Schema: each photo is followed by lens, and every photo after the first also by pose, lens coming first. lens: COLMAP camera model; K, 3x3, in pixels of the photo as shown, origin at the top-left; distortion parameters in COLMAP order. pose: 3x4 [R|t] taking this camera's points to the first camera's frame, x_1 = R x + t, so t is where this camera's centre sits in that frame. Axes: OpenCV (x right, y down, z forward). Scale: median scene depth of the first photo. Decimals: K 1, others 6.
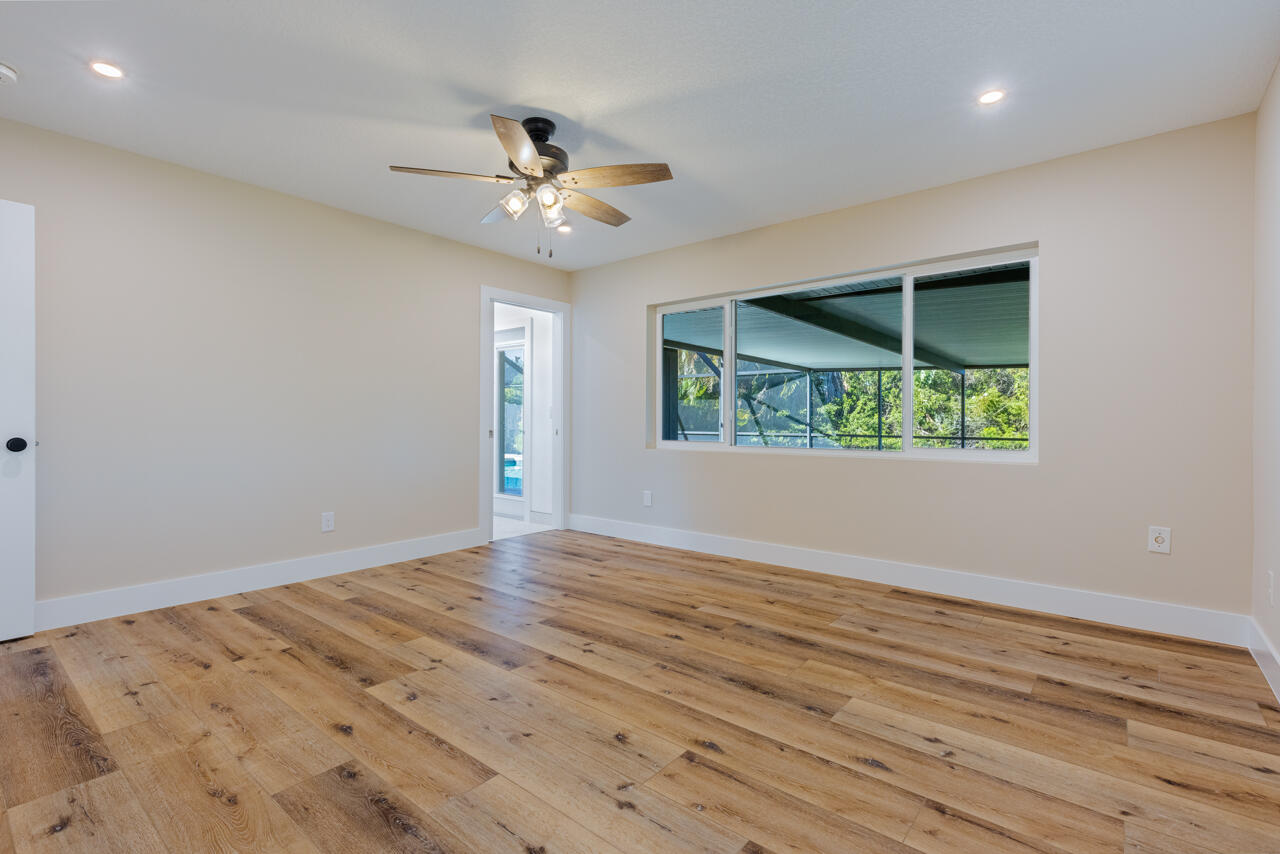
lens RADIAL K [[583.7, 0, 644.0], [0, 583.7, 424.5], [0, 0, 1]] dist [0.010888, -0.000739]
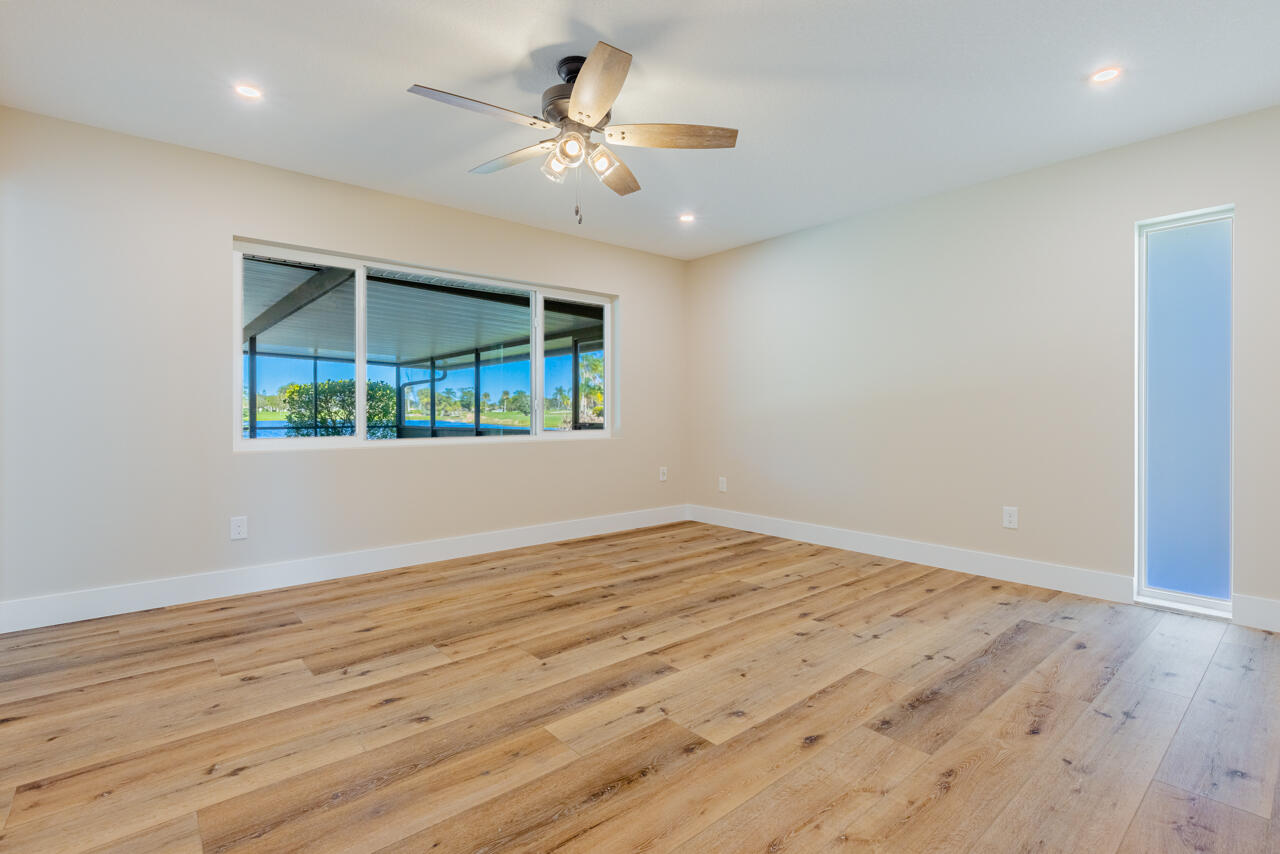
lens RADIAL K [[602.2, 0, 640.1], [0, 602.2, 415.9], [0, 0, 1]] dist [0.000895, -0.000814]
pose [[0.170895, -0.009427, 0.985244, -1.152517], [0.005492, 0.999948, 0.008615, -0.007163], [-0.985274, 0.003939, 0.170938, 0.847499]]
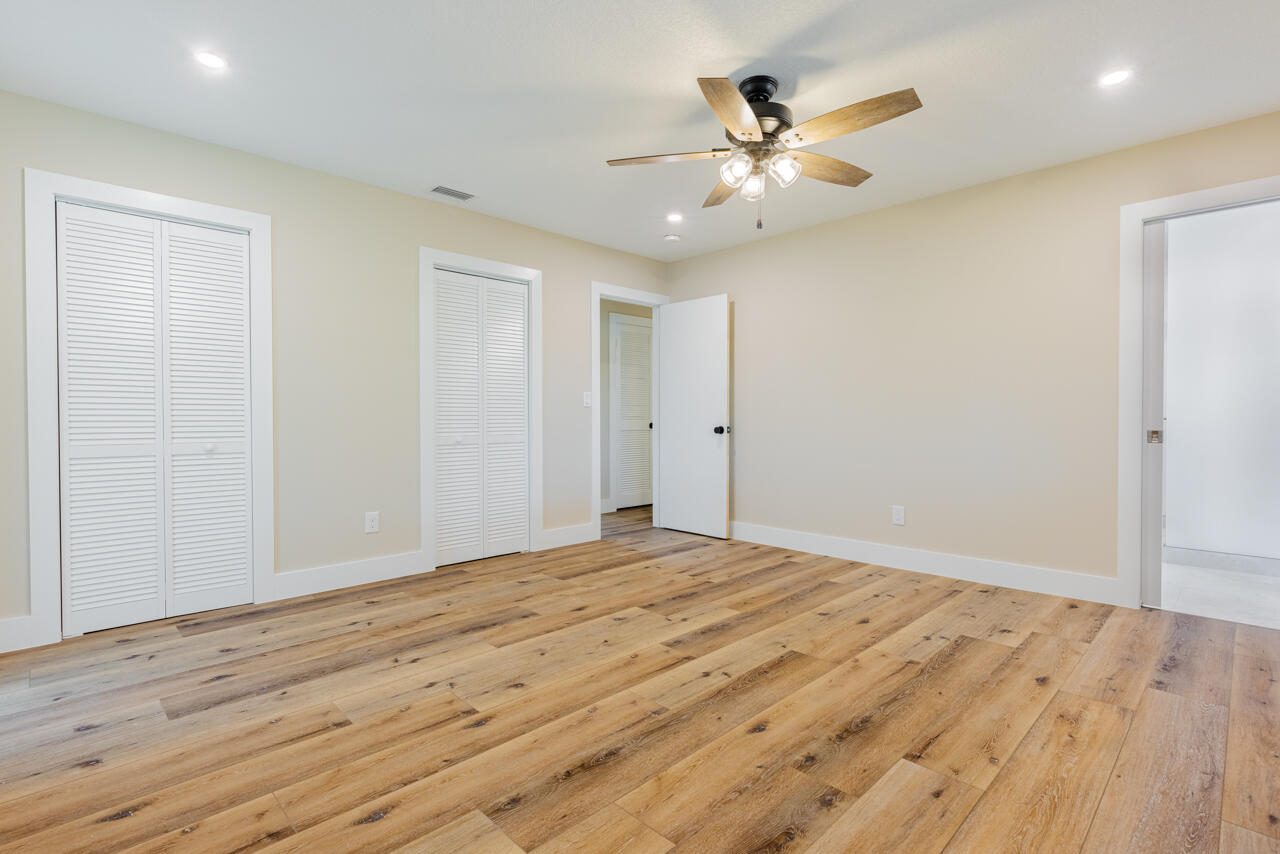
lens RADIAL K [[602.2, 0, 639.4], [0, 602.2, 425.4], [0, 0, 1]] dist [0.000895, -0.000814]
pose [[-0.103968, 0.012026, -0.994508, 0.845847], [-0.003340, 0.999917, 0.012440, -0.002323], [0.994575, 0.004615, -0.103919, 1.021603]]
